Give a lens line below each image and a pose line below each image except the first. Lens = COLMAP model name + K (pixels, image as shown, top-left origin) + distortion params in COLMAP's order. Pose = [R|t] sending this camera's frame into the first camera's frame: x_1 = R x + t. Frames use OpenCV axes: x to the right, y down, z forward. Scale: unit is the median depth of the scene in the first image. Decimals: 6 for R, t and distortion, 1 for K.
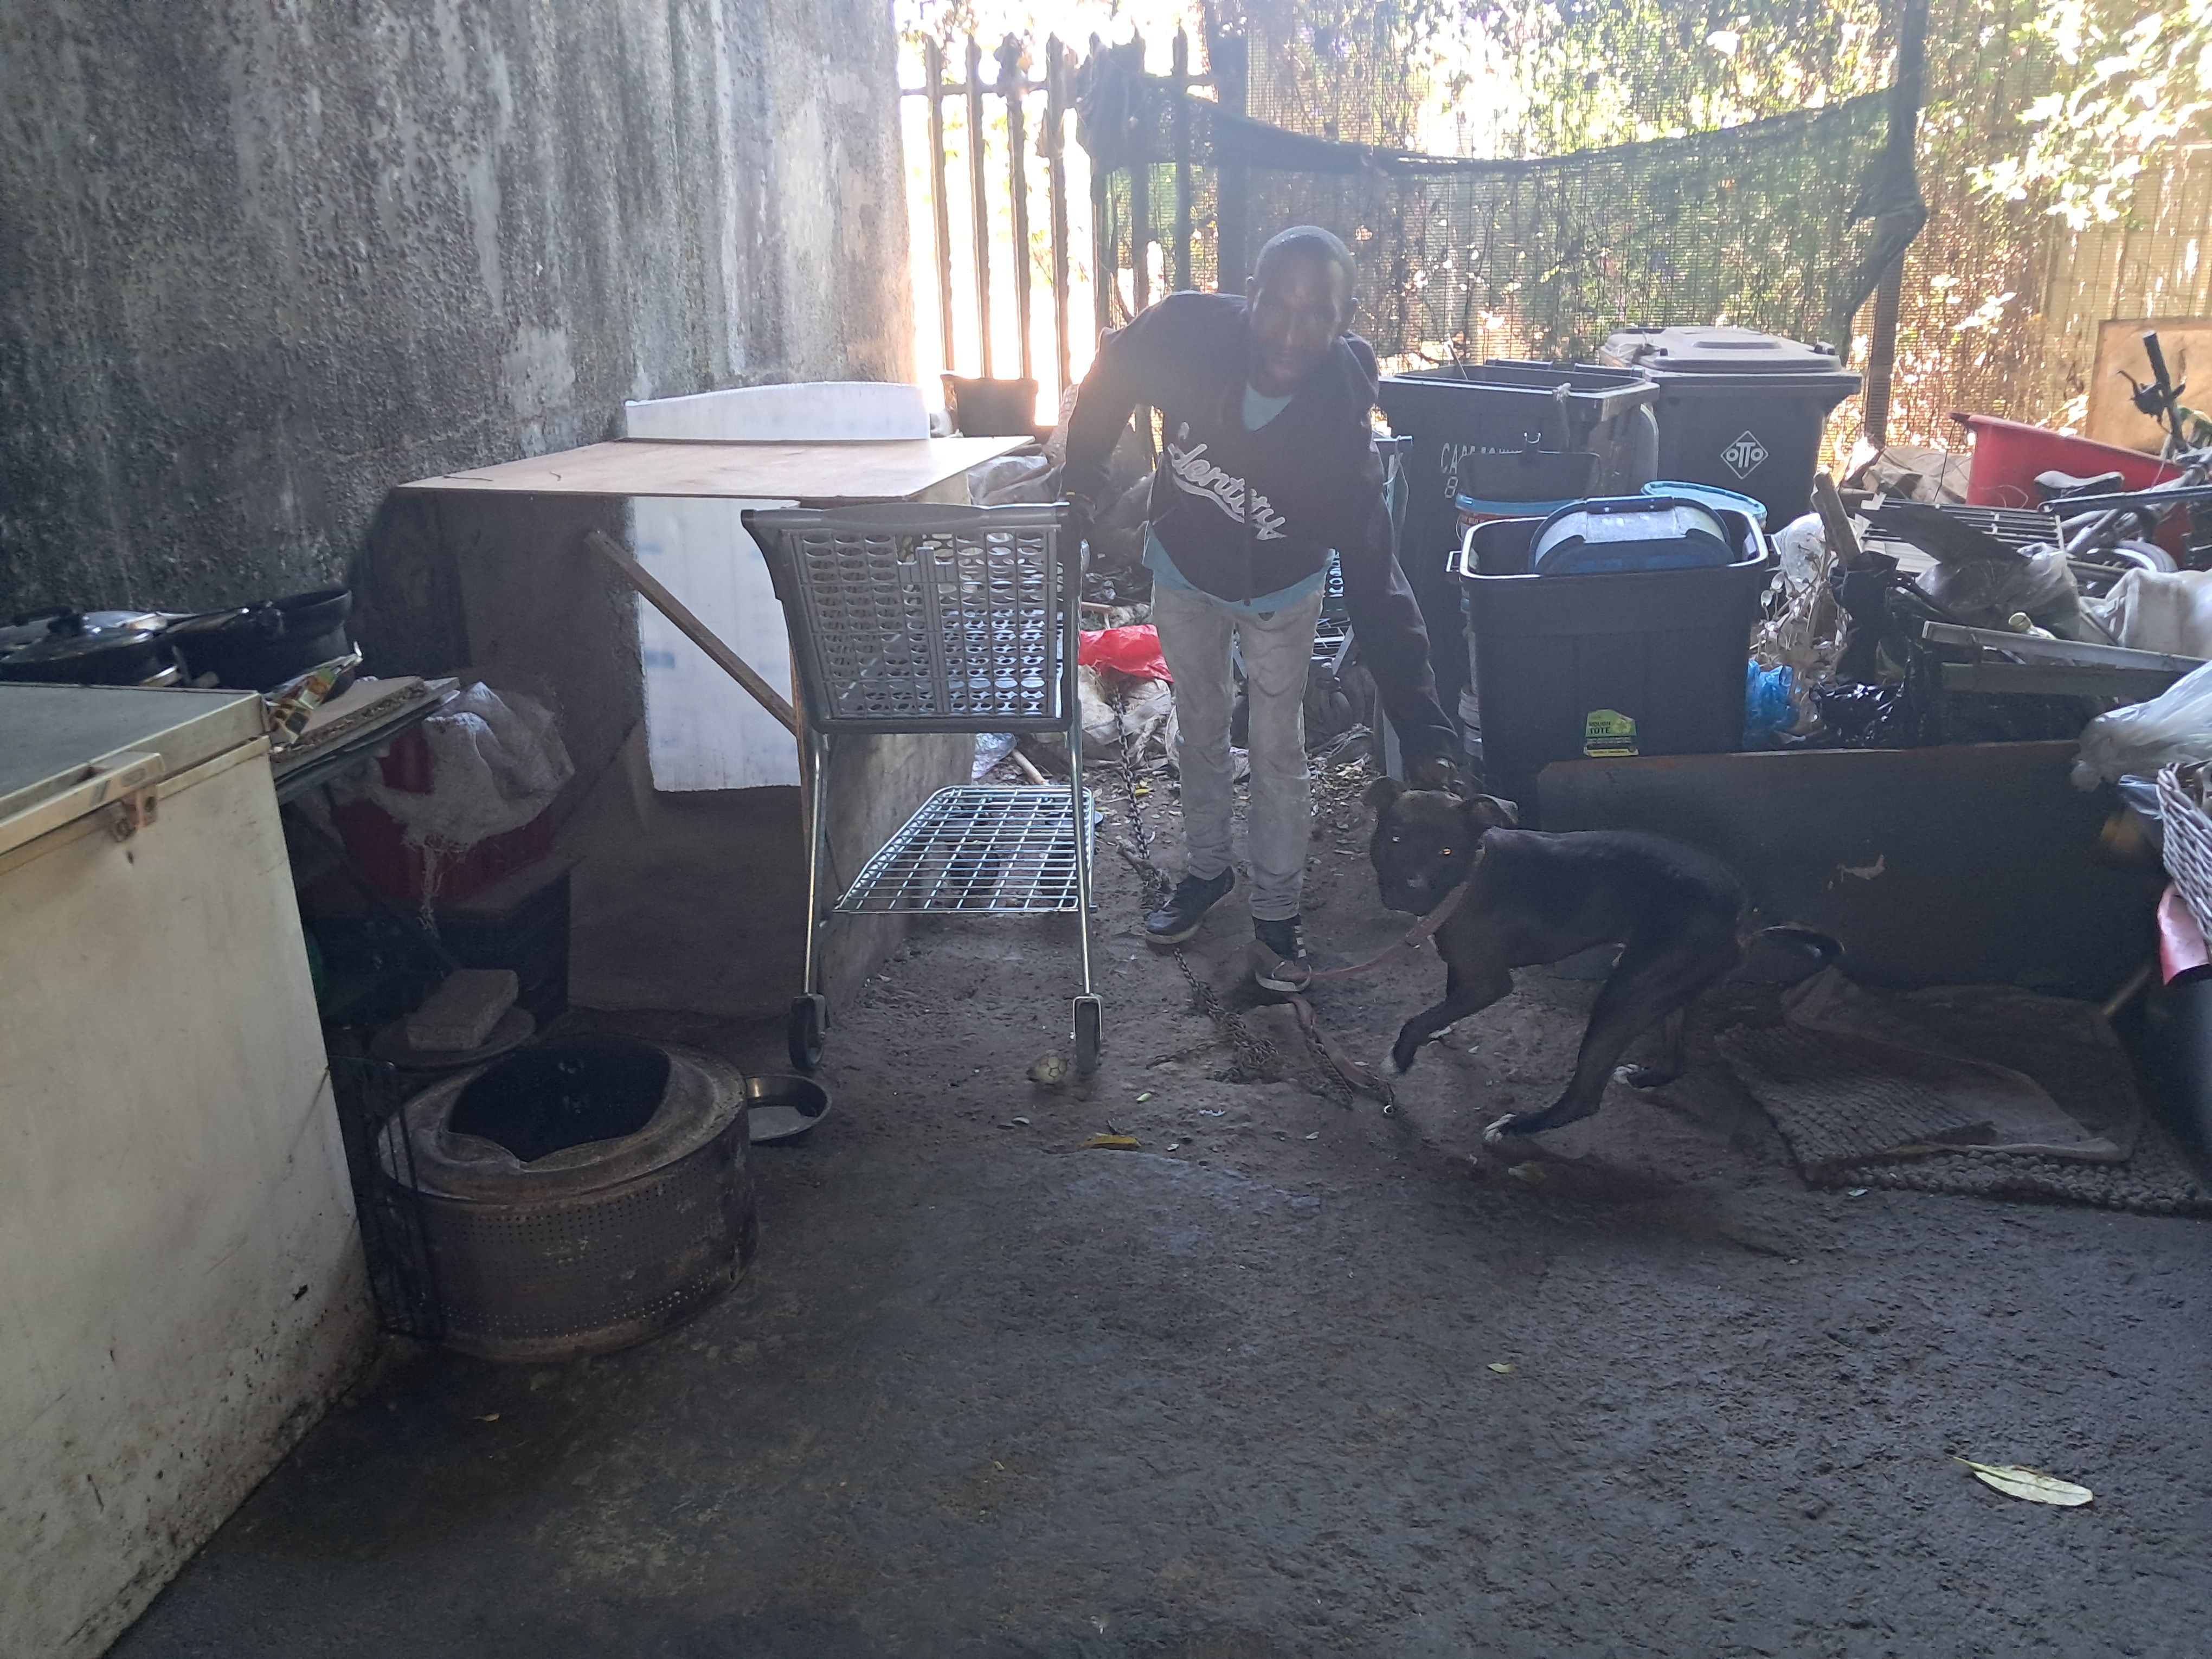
lens RADIAL K [[1745.3, 0, 1135.2], [0, 1745.3, 831.1], [0, 0, 1]] dist [0.011085, -0.014397]
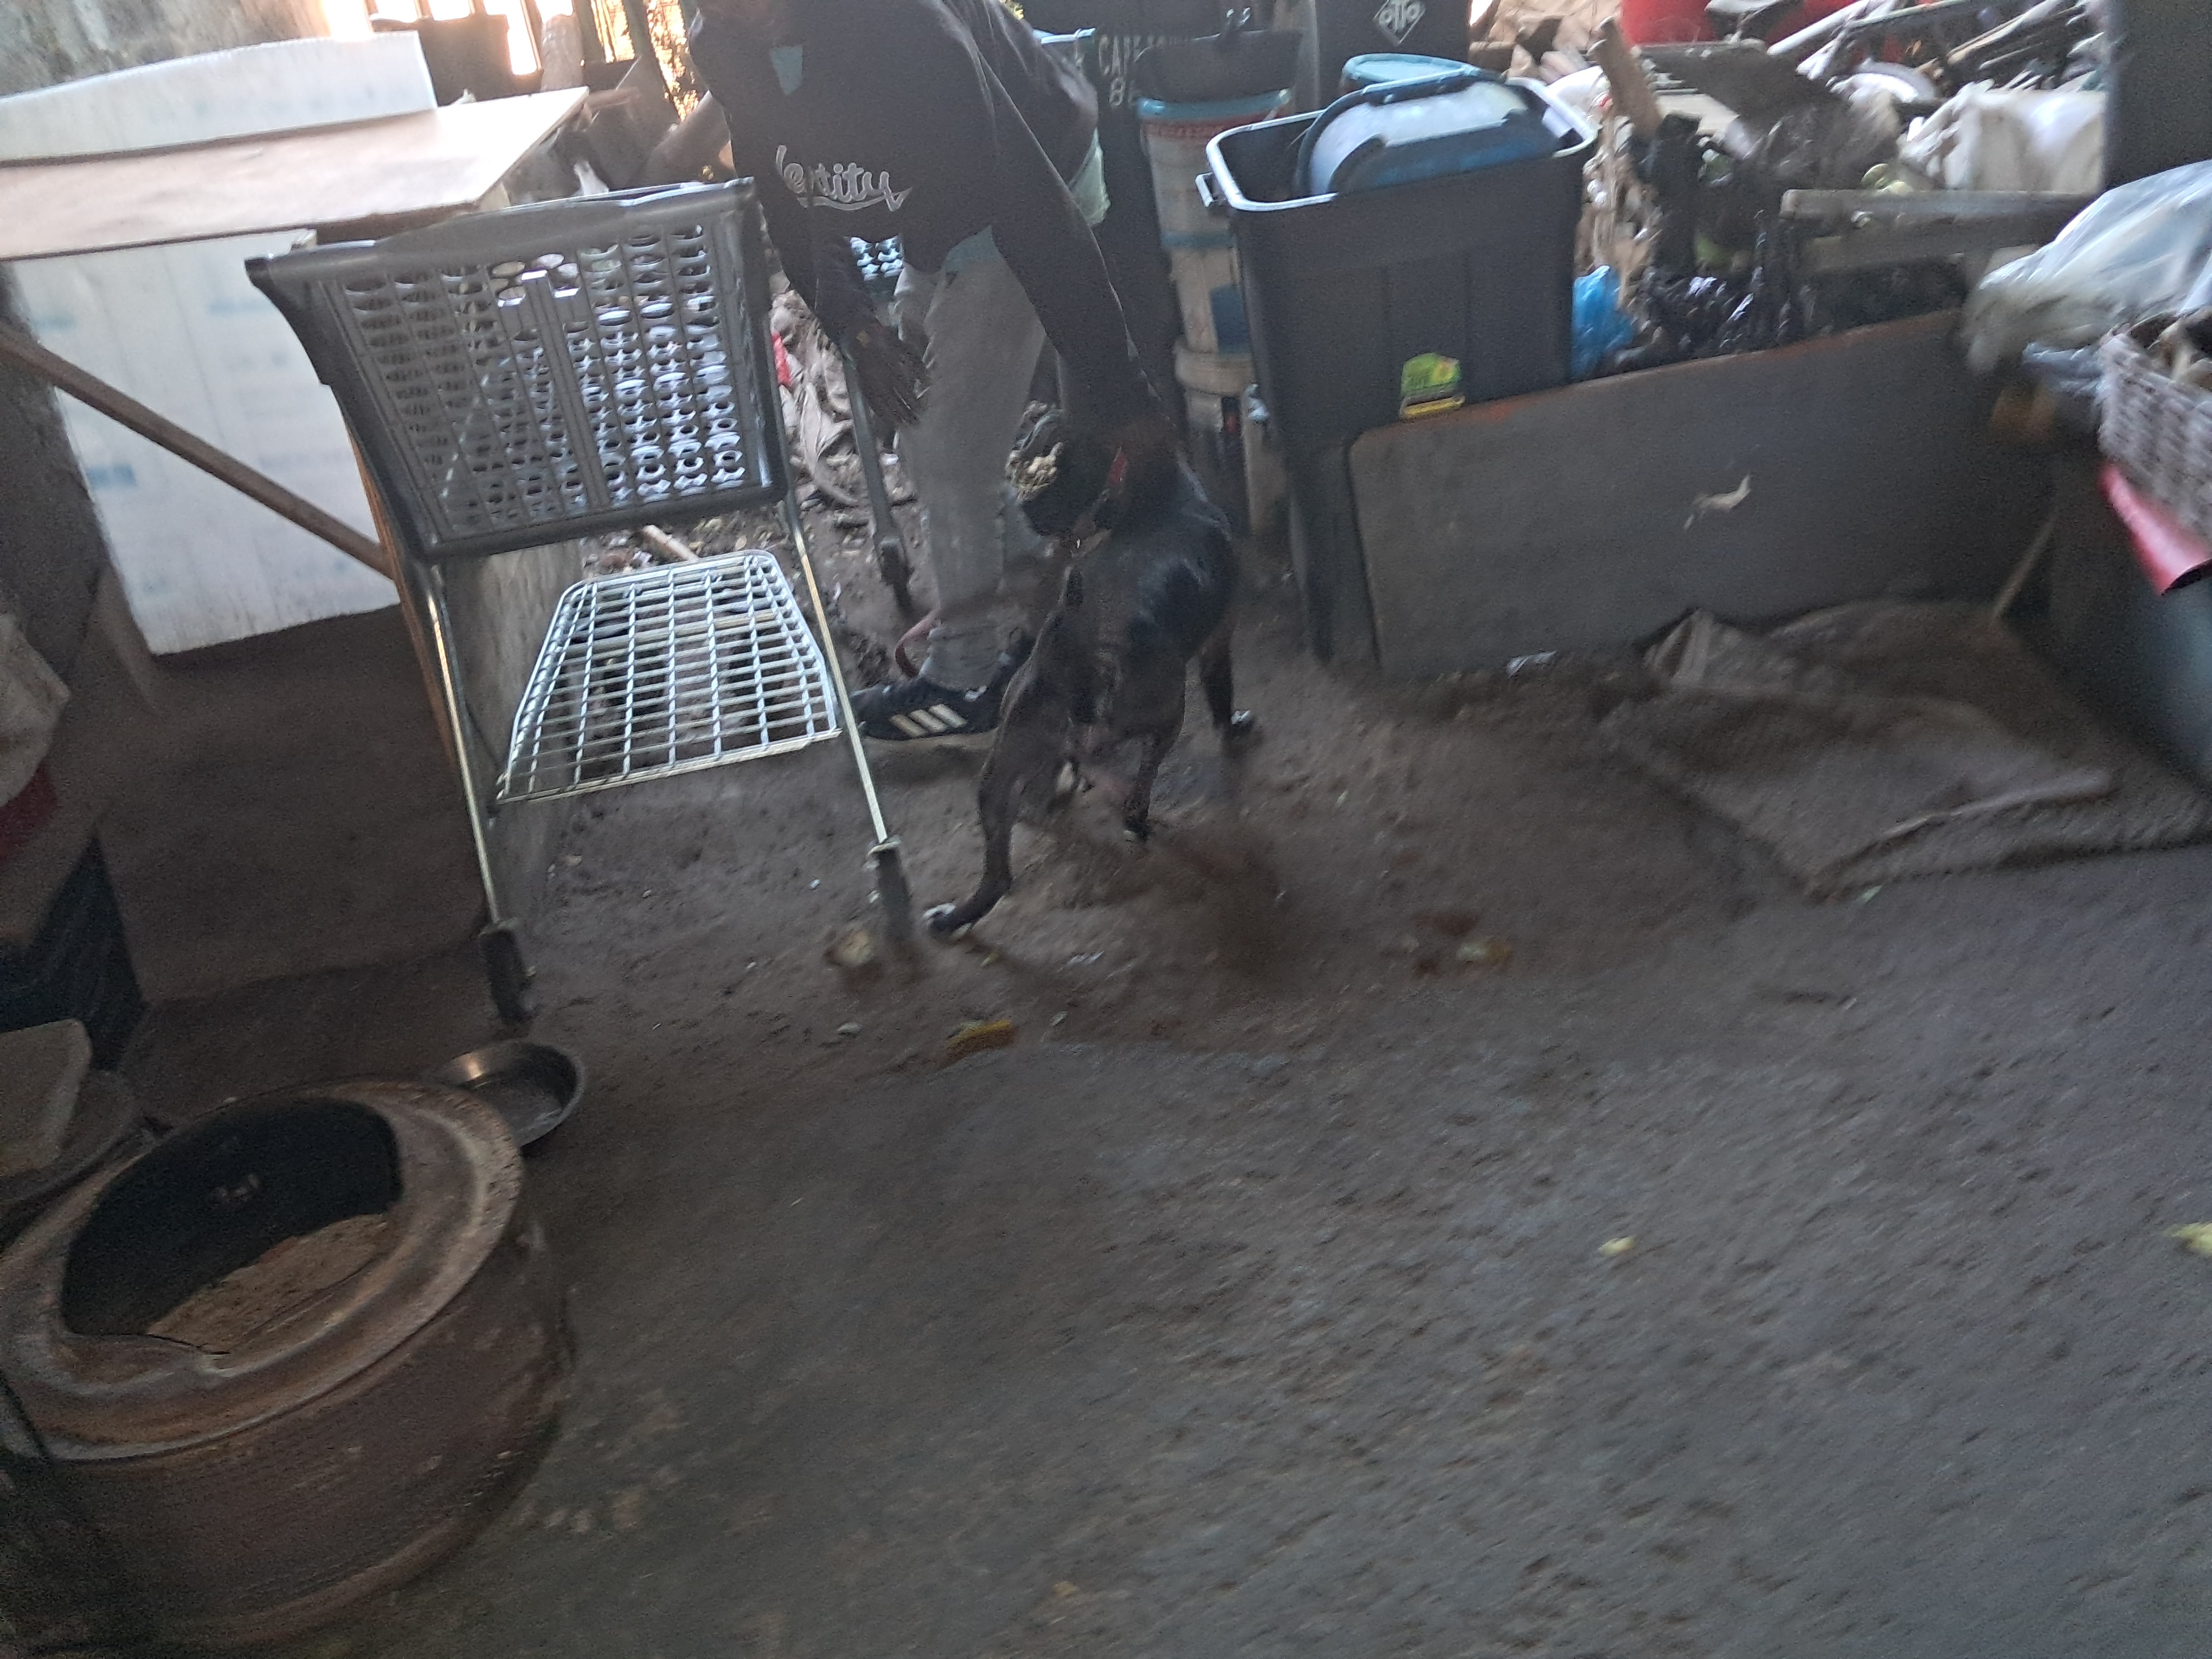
lens RADIAL K [[1745.3, 0, 1139.1], [0, 1745.3, 818.6], [0, 0, 1]] dist [0.011085, -0.014397]
pose [[0.946352, -0.219230, 0.237394, -0.096182], [0.169465, 0.962233, 0.213049, -0.058117], [-0.275134, -0.161390, 0.947763, 0.229175]]
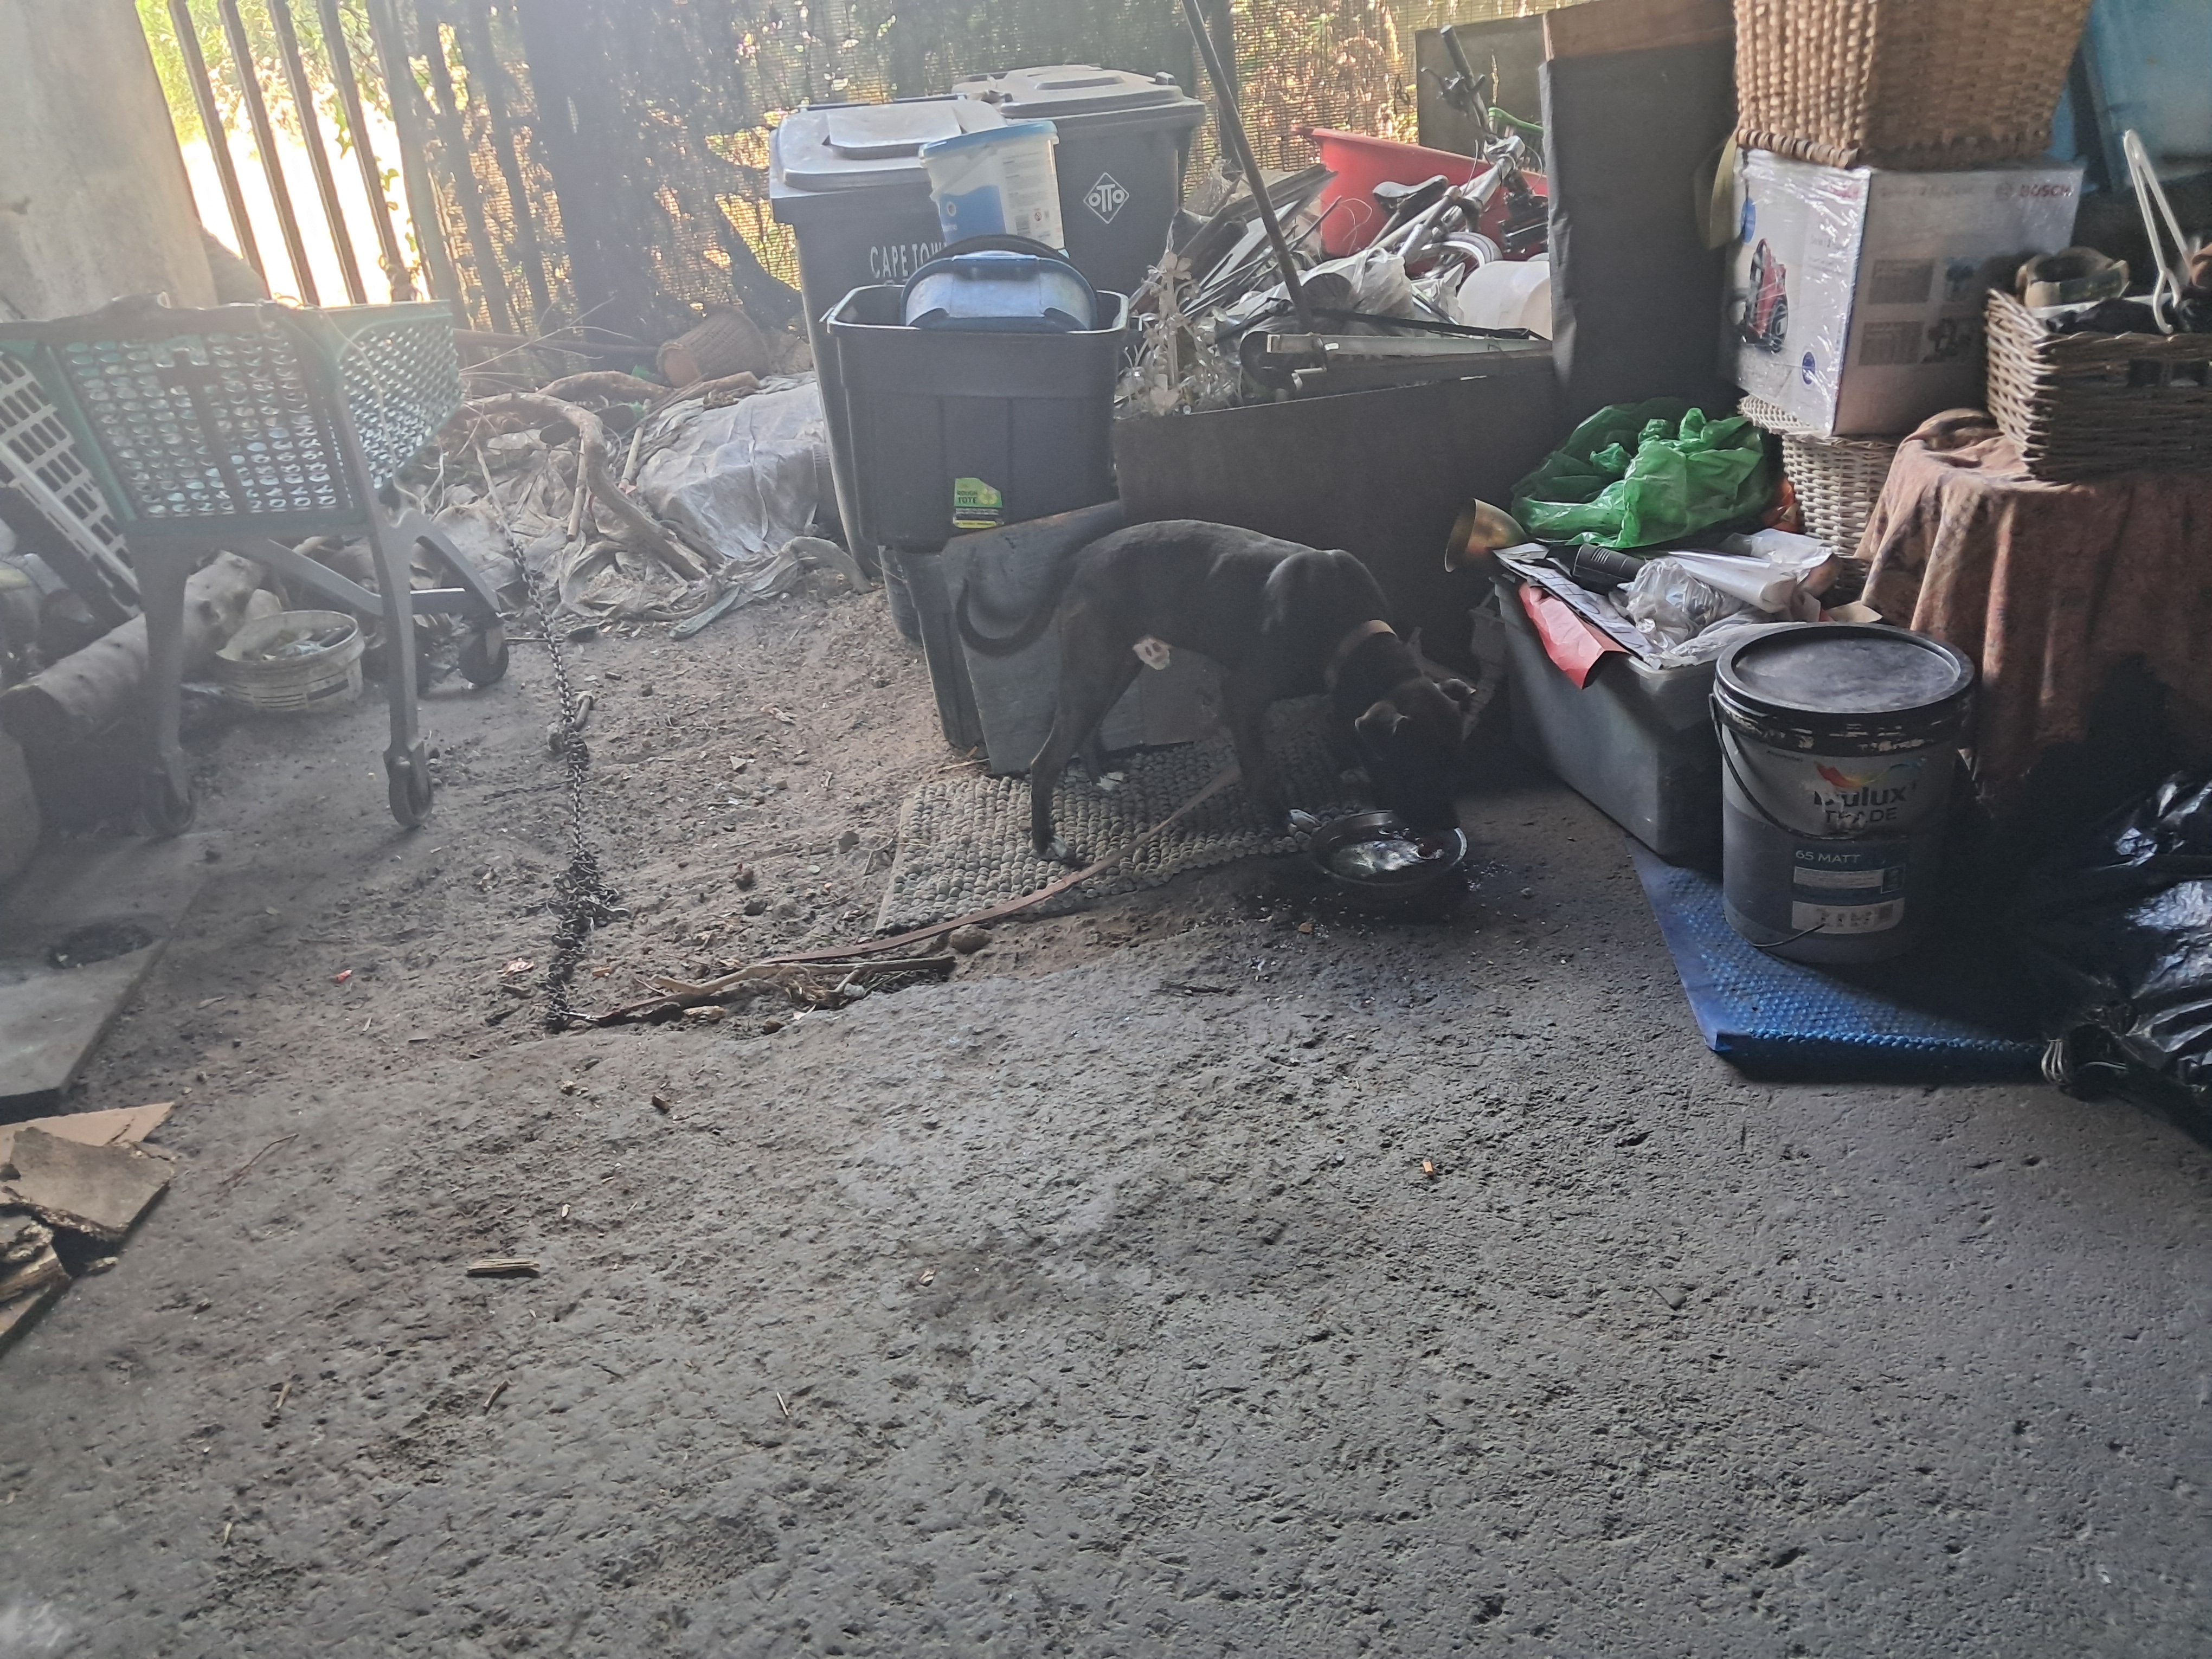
lens RADIAL K [[1745.3, 0, 1108.8], [0, 1745.3, 811.8], [0, 0, 1]] dist [0.011085, -0.014397]
pose [[0.947794, -0.191236, 0.255178, 0.051414], [0.163804, 0.978549, 0.124939, 0.002004], [-0.273597, -0.076617, 0.958788, 0.041109]]
